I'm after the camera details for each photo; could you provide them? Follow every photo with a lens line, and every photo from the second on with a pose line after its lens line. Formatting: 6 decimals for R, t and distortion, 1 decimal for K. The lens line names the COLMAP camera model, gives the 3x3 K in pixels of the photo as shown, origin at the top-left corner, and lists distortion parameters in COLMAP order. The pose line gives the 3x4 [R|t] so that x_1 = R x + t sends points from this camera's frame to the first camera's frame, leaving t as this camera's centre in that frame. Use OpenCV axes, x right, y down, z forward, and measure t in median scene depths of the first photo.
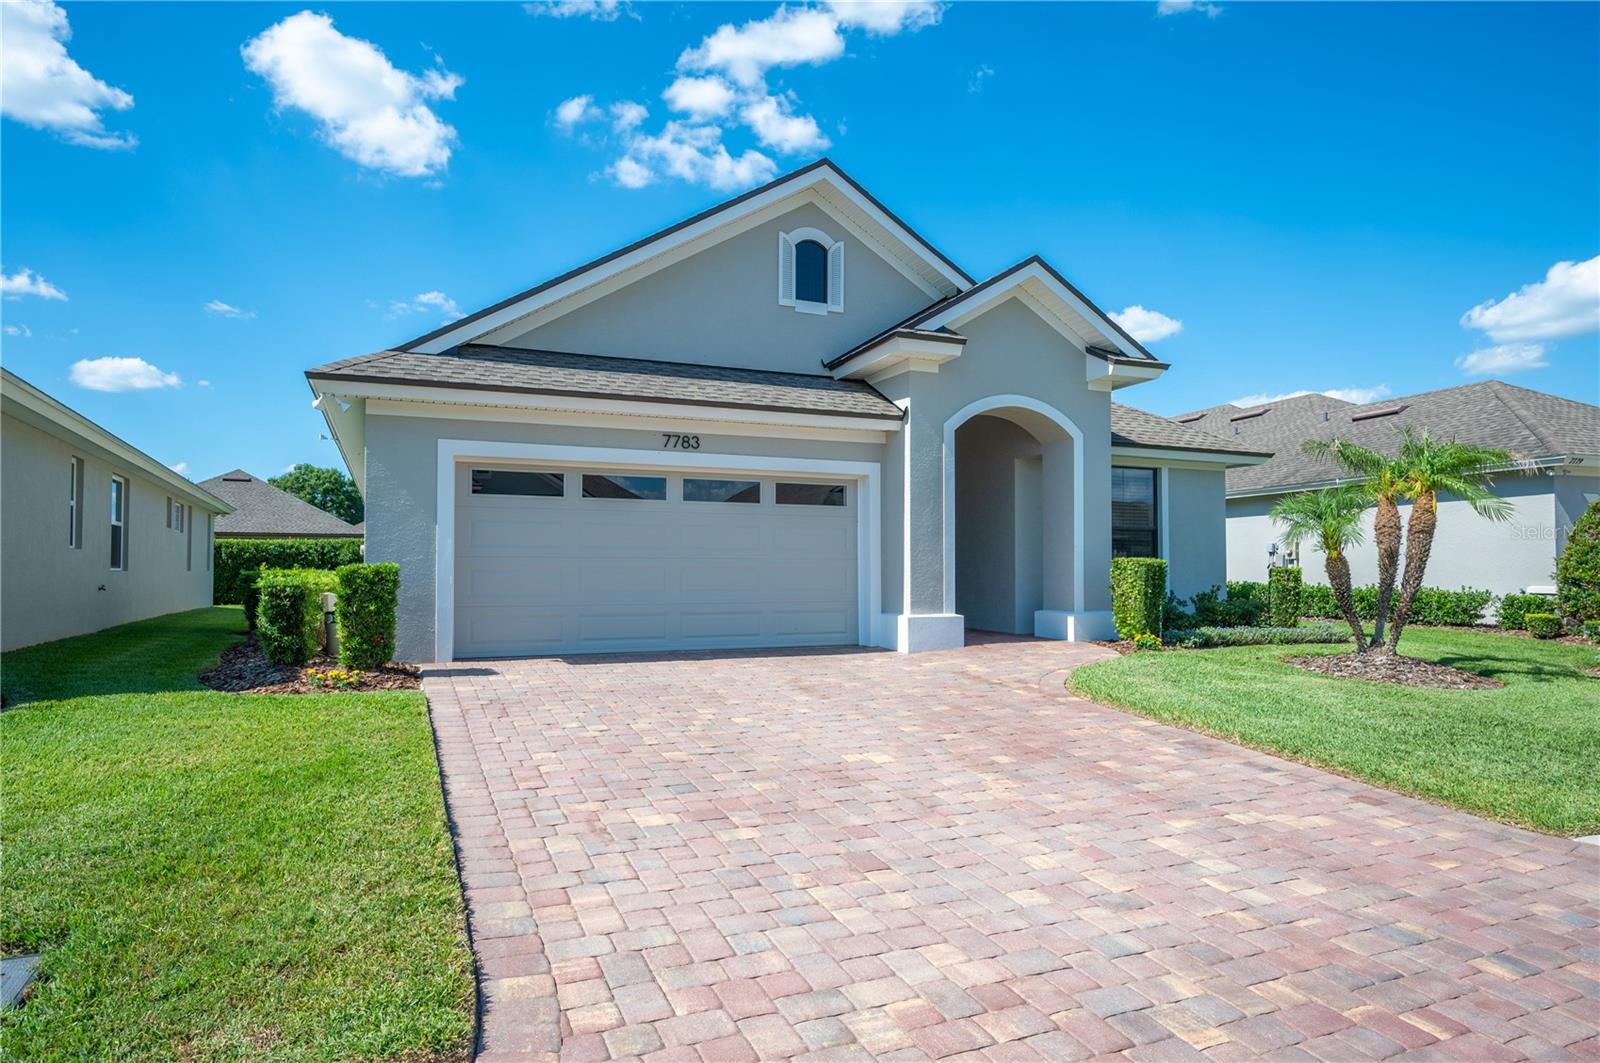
lens RADIAL K [[964.1, 0, 802.0], [0, 964.1, 539.0], [0, 0, 1]] dist [-0.001829, 0.000151]
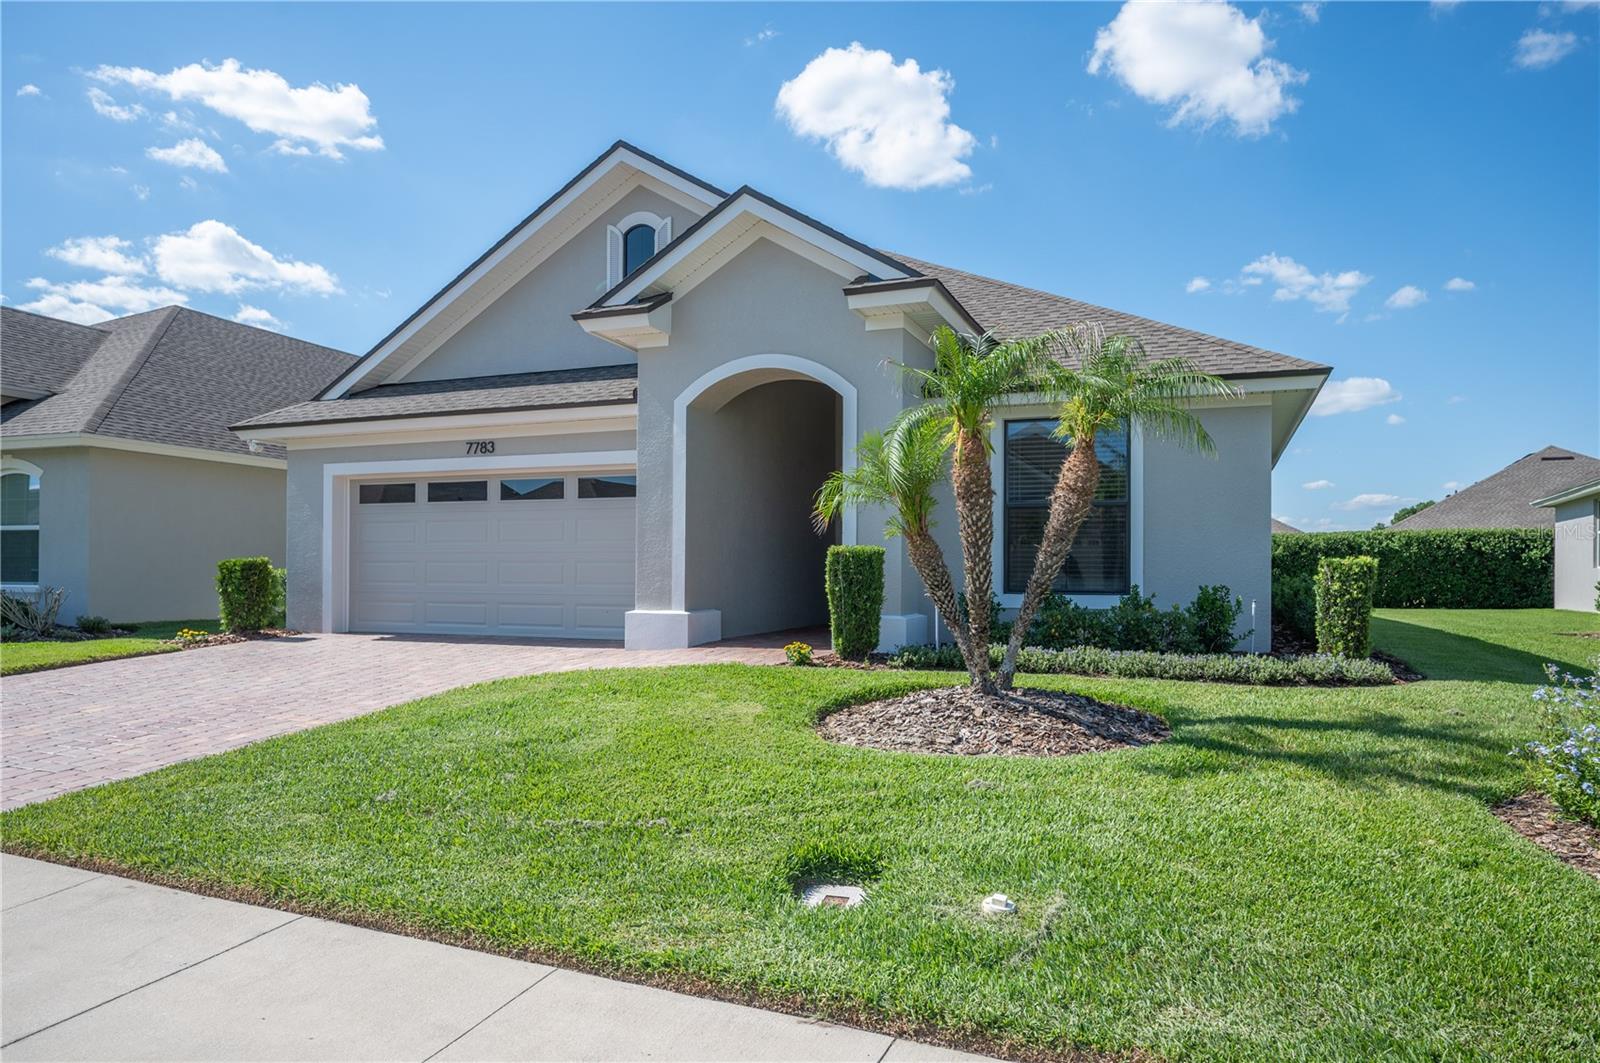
lens RADIAL K [[1054.8, 0, 804.1], [0, 1054.8, 554.9], [0, 0, 1]] dist [-0.001154, 0.001023]
pose [[0.692614, -0.009648, -0.721244, 0.915955], [0.020591, 0.999768, 0.006399, 0.020576], [0.721015, -0.019283, 0.692651, 0.387145]]
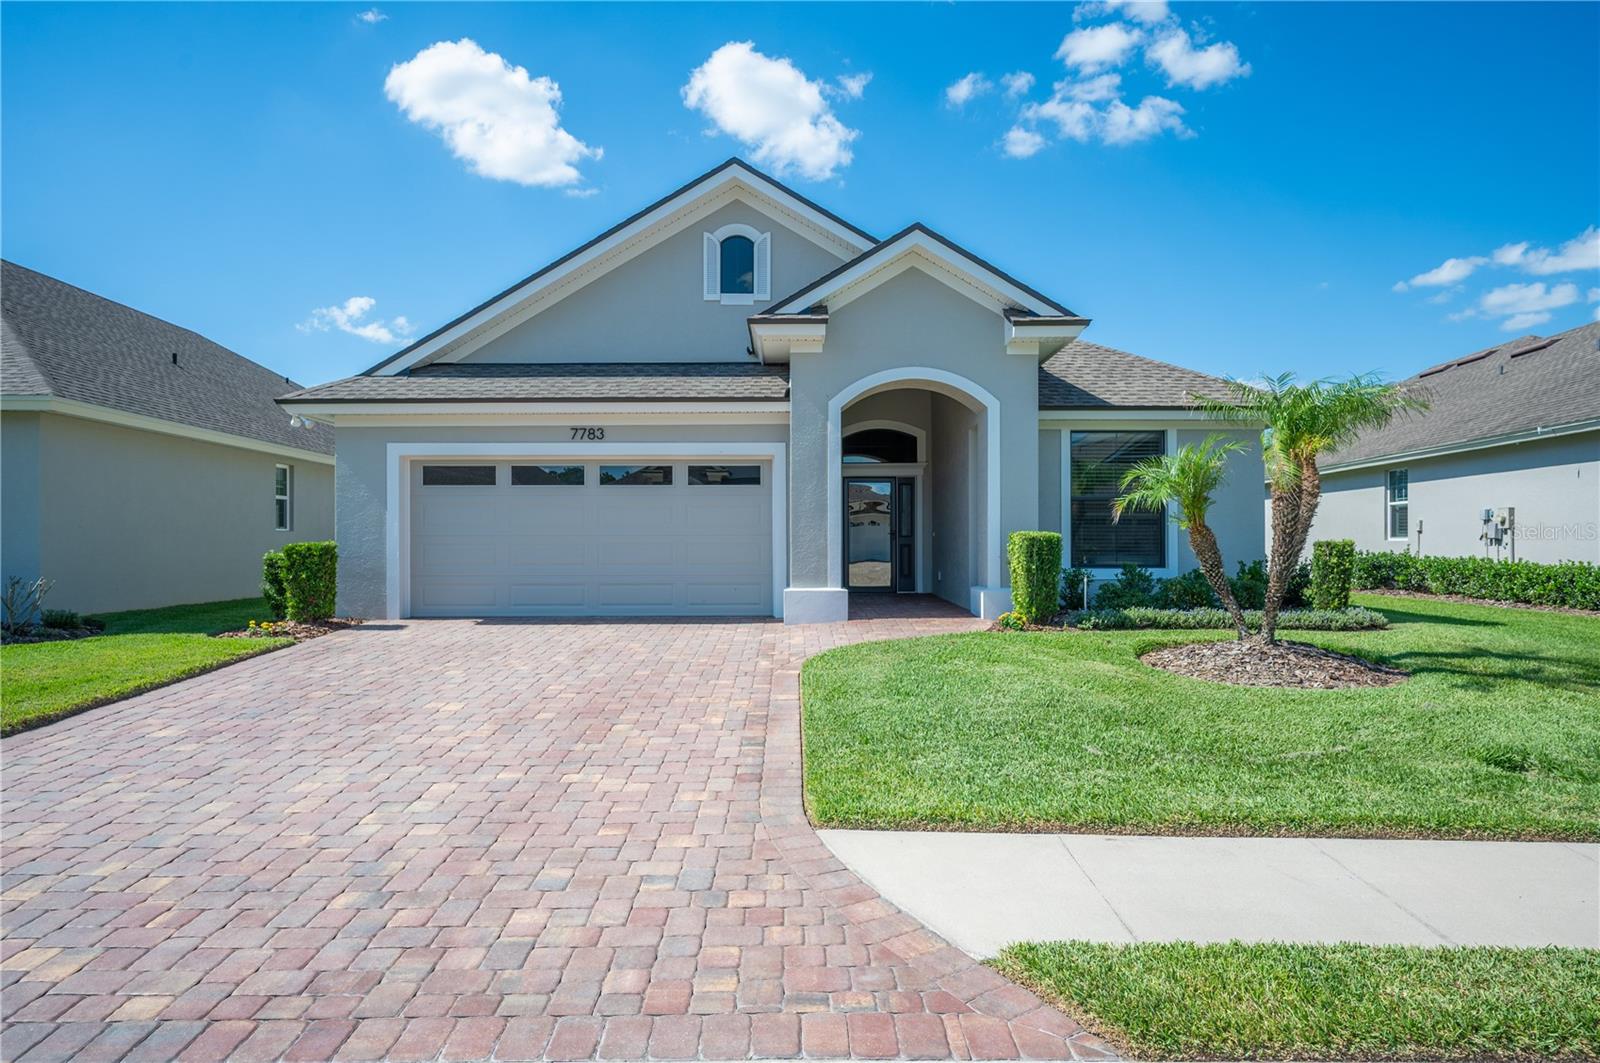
lens RADIAL K [[955.6, 0, 800.0], [0, 955.6, 531.5], [0, 0, 1]] dist [-0.004646, -0.000504]
pose [[0.914664, -0.008280, -0.404131, 0.511169], [0.016871, 0.999701, 0.017701, -0.000782], [0.403864, -0.023008, 0.914530, 0.057839]]
